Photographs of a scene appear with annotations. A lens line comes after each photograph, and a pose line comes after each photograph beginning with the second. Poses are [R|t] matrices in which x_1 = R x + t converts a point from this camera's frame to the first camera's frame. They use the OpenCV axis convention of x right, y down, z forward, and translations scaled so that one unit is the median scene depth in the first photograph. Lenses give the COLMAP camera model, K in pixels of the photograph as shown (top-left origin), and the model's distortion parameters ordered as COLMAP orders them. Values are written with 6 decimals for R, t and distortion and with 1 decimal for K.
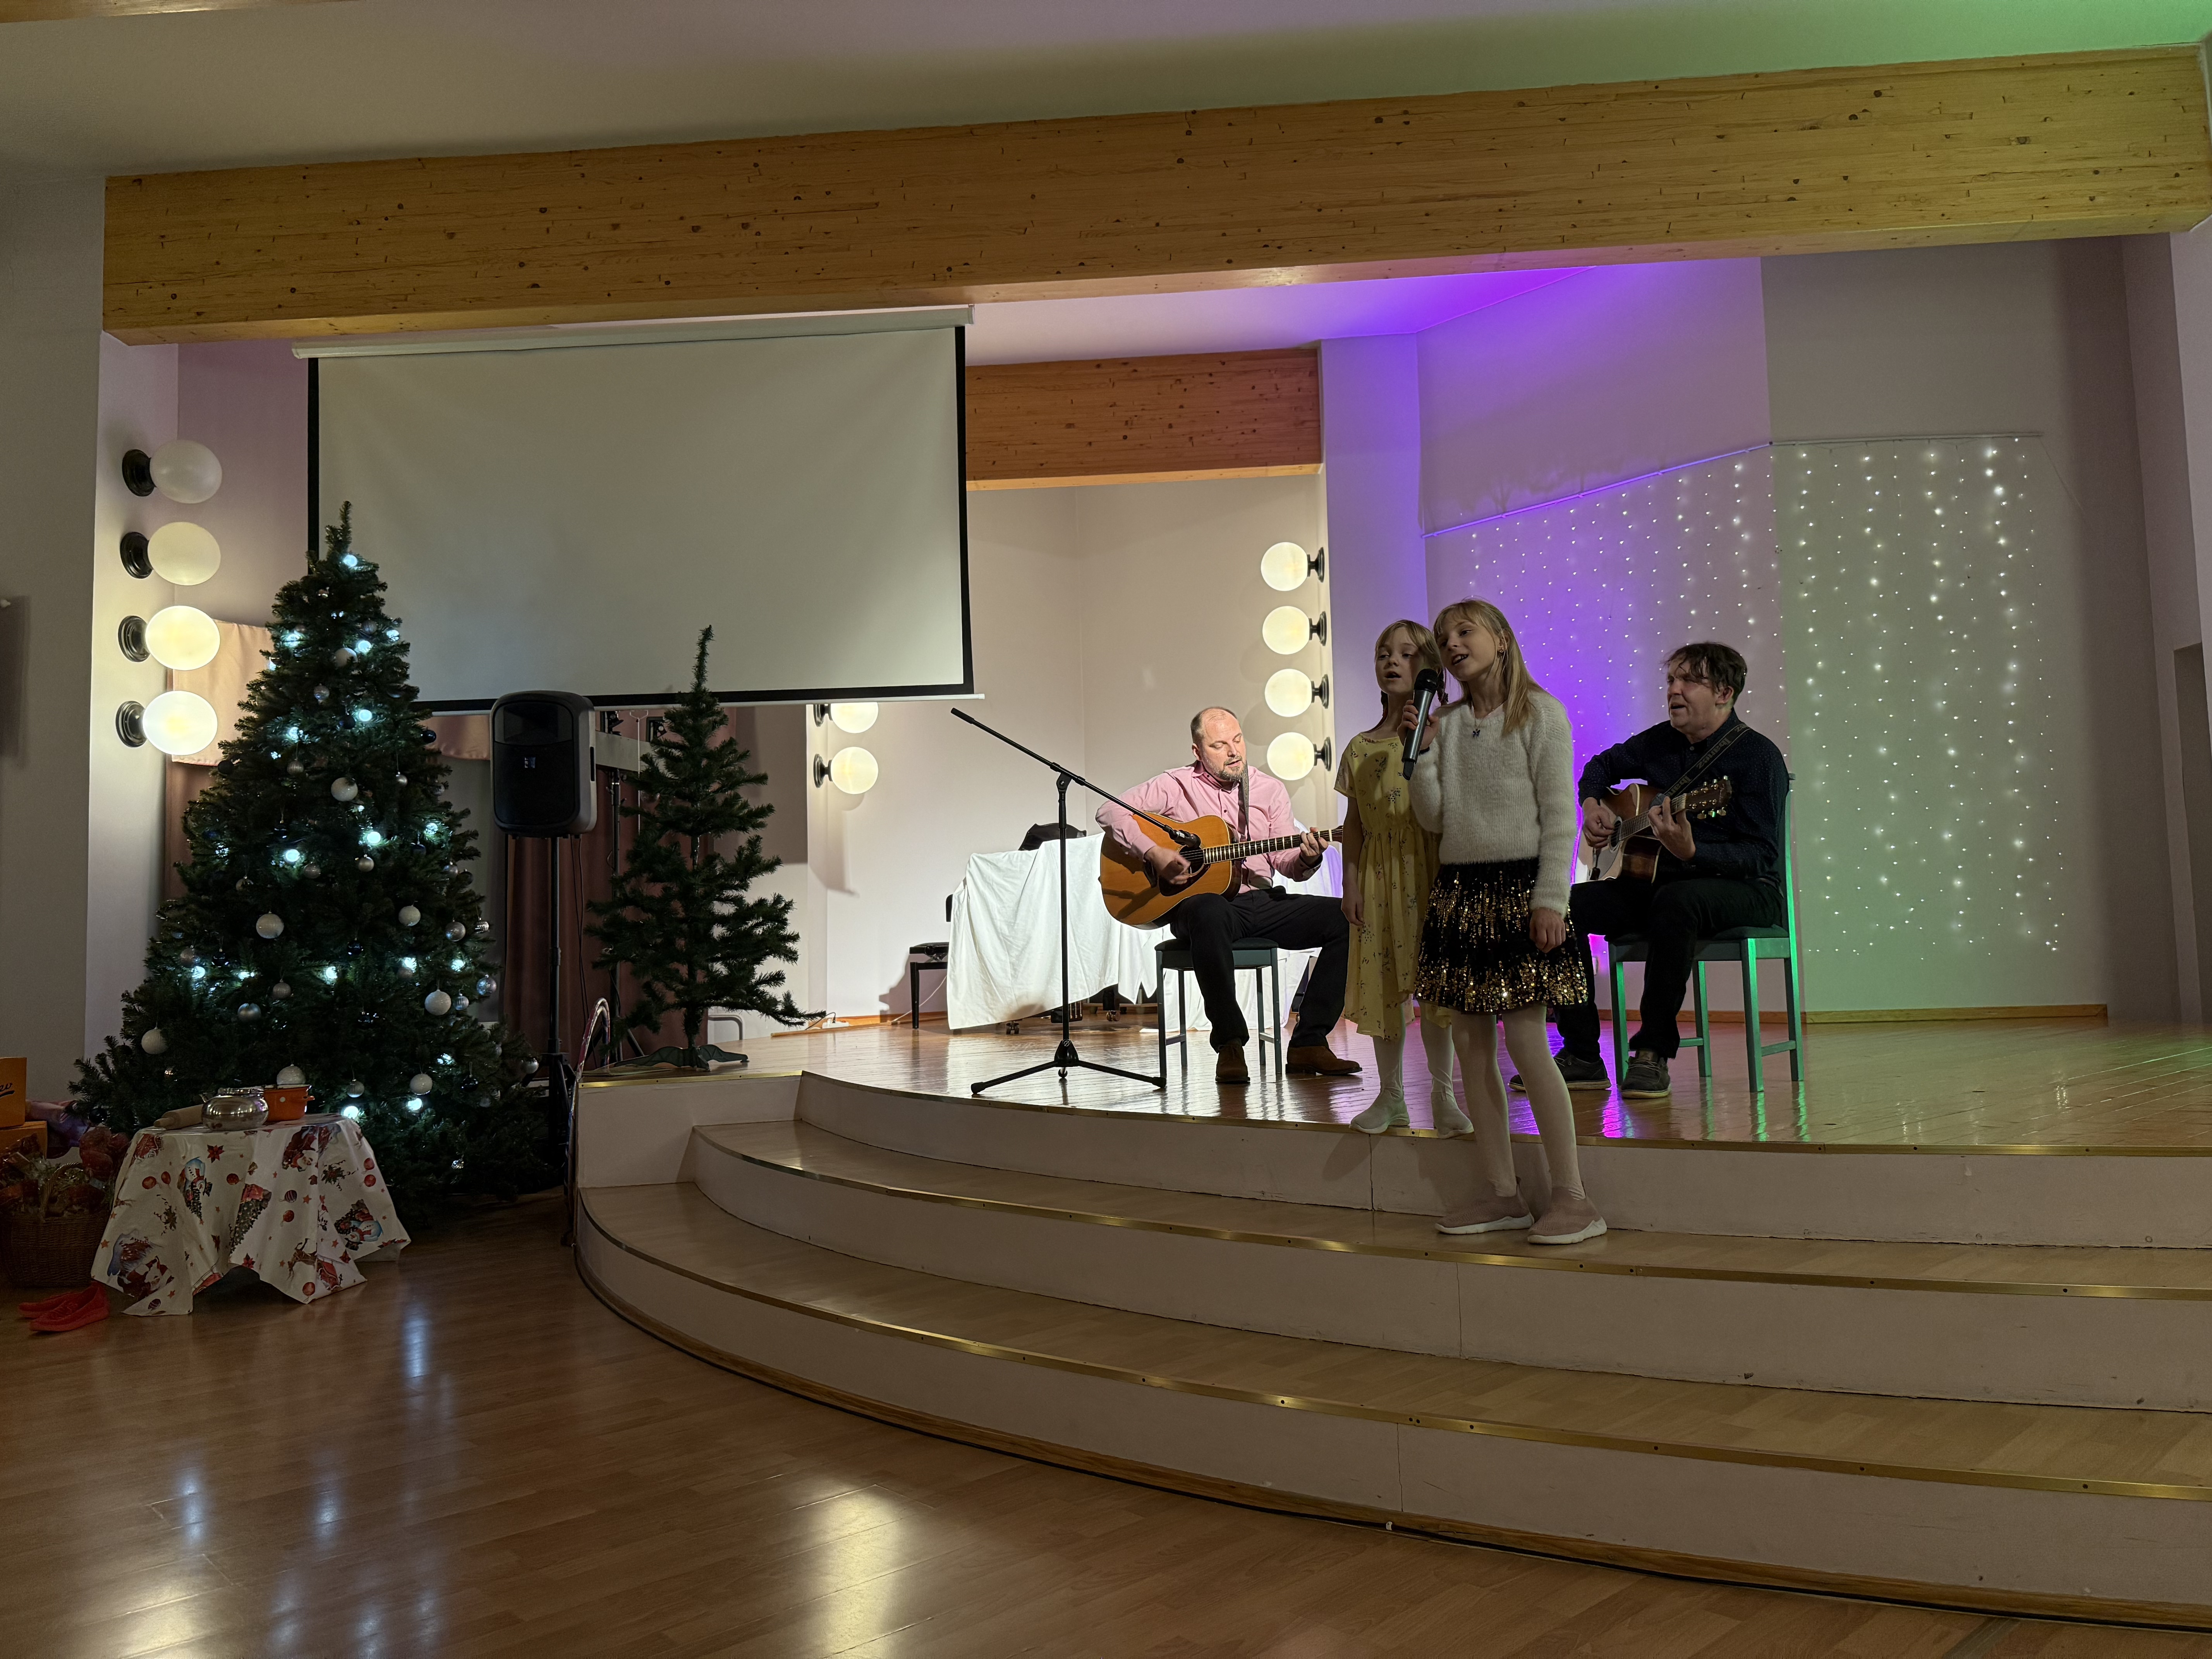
lens RADIAL K [[1564.5, 0, 1108.7], [0, 1564.5, 836.0], [0, 0, 1]] dist [0.036090, -0.050759]
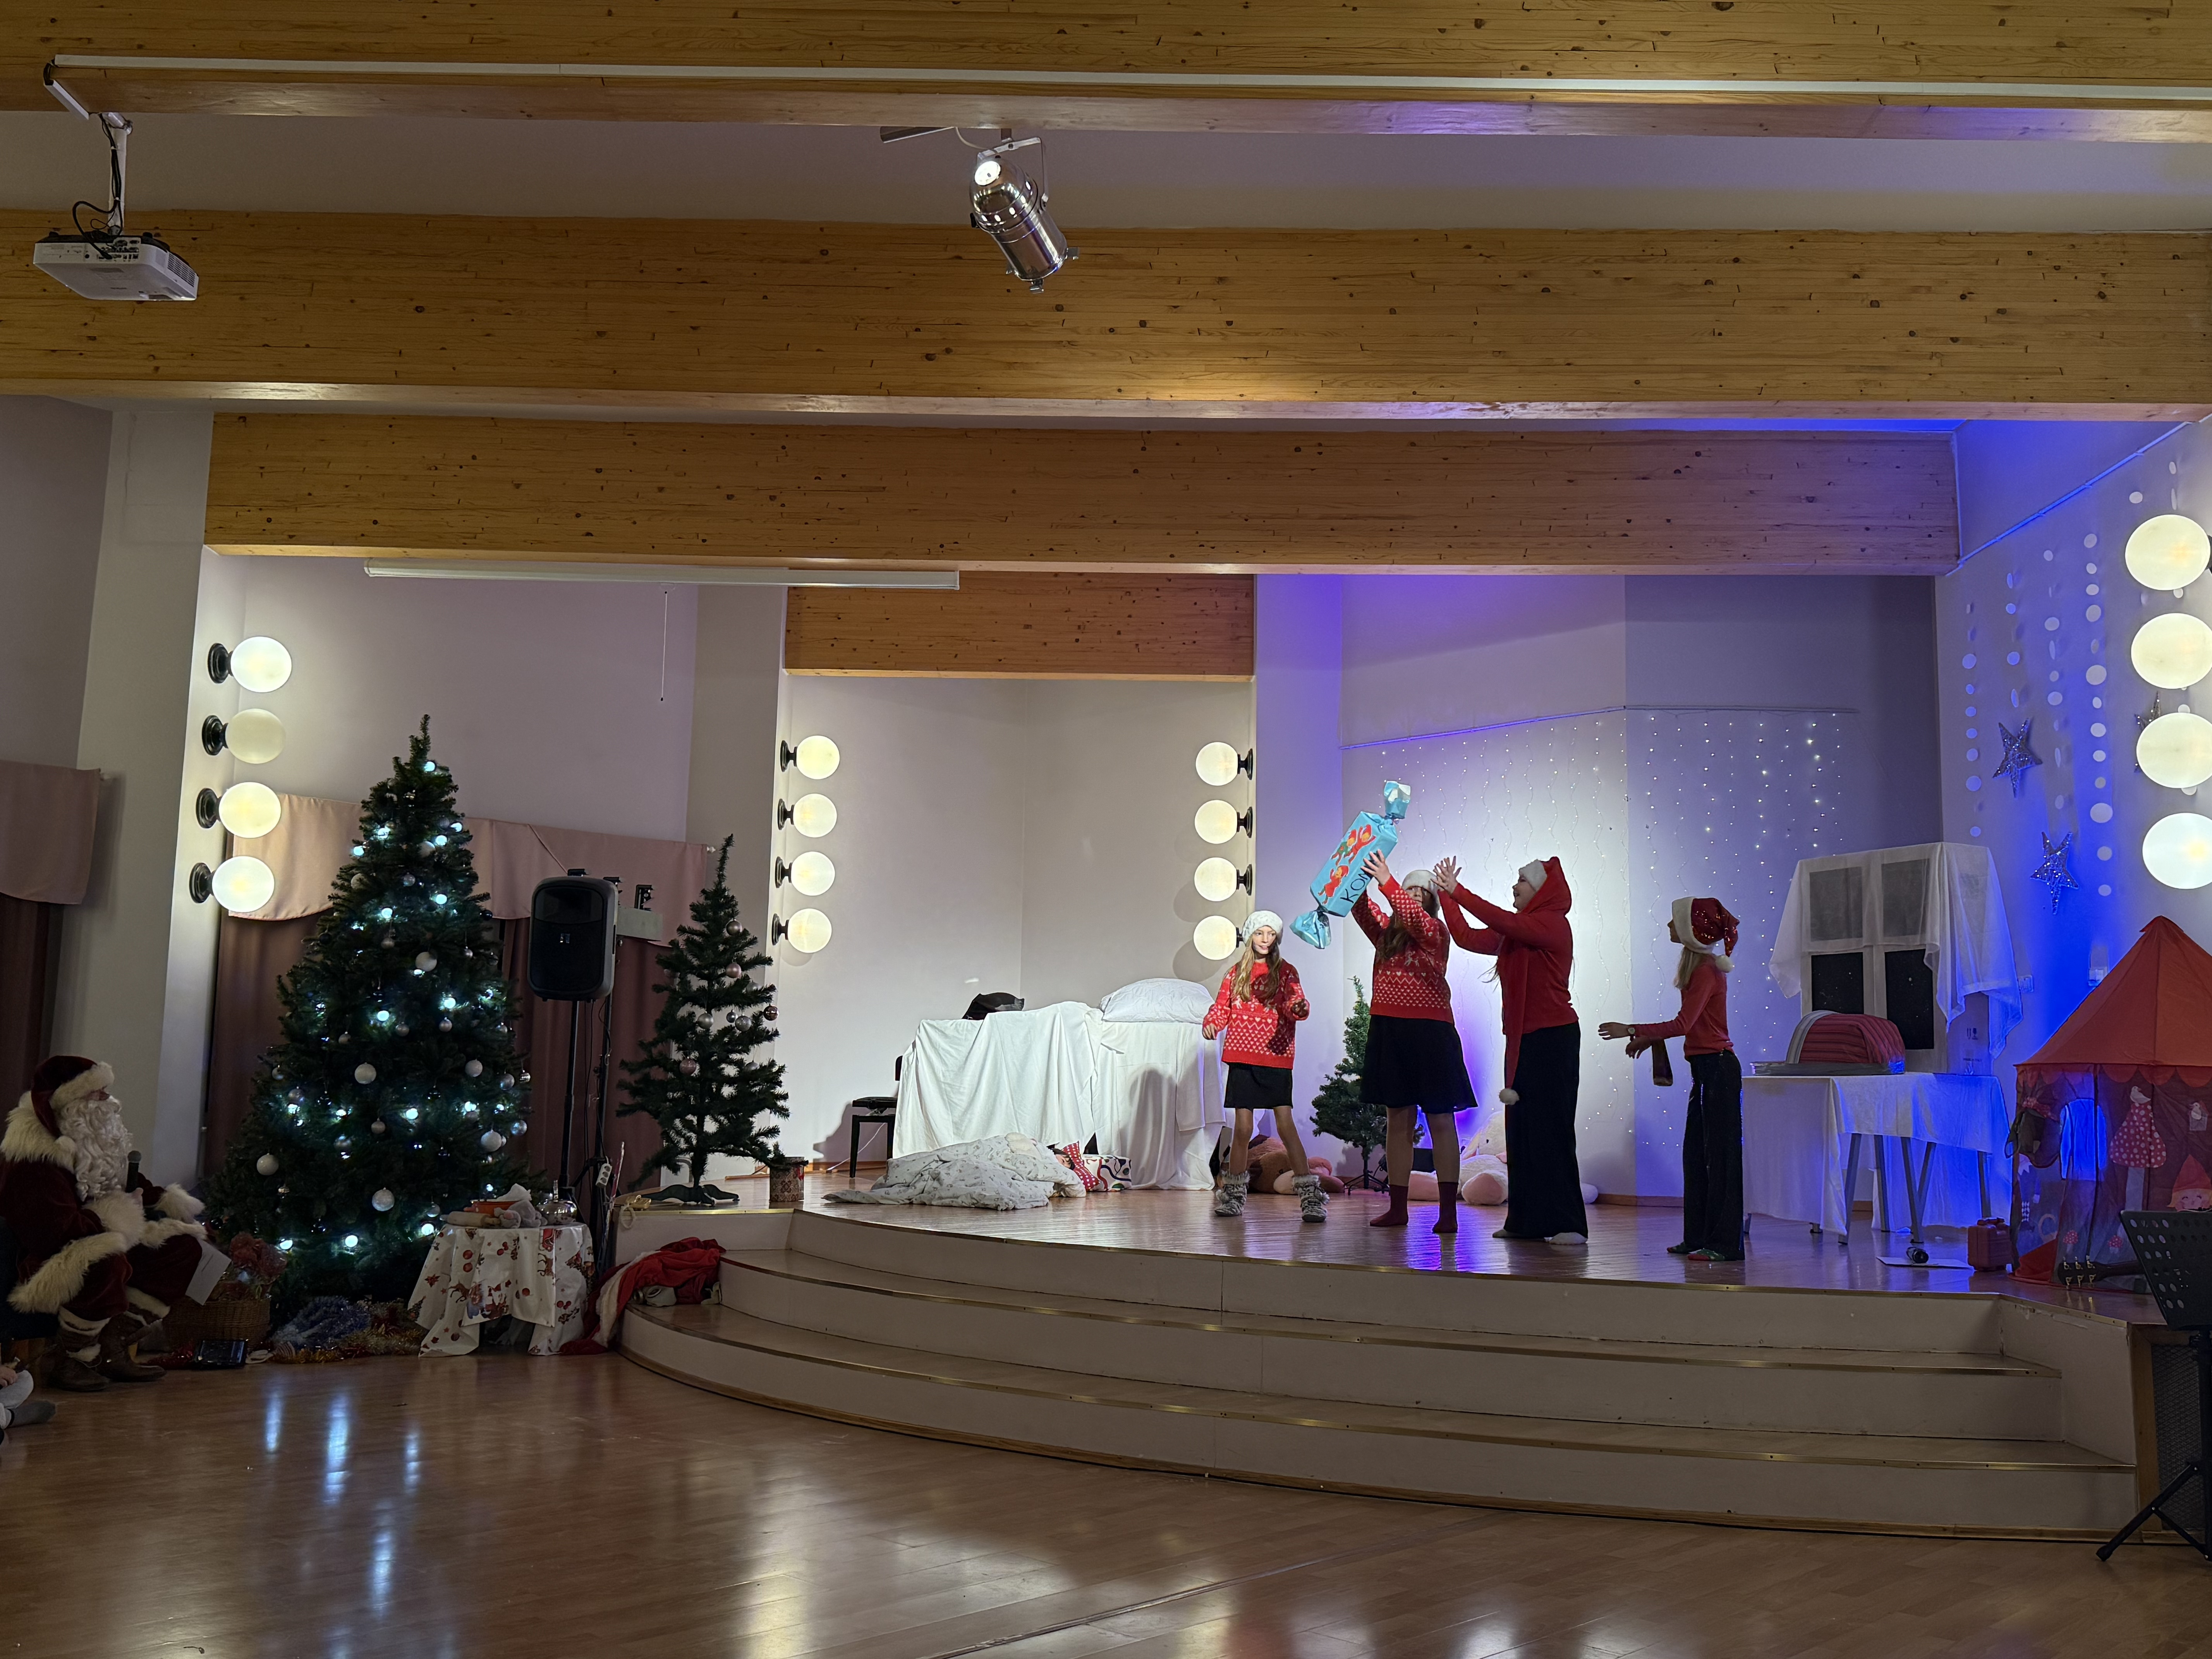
lens RADIAL K [[1914.7, 0, 1116.5], [0, 1914.7, 837.0], [0, 0, 1]] dist [0.151652, -0.280222]
pose [[0.997560, 0.050935, 0.047748, -0.027015], [-0.048157, 0.997175, -0.057642, -0.059575], [-0.050549, 0.055202, 0.997195, -0.489666]]
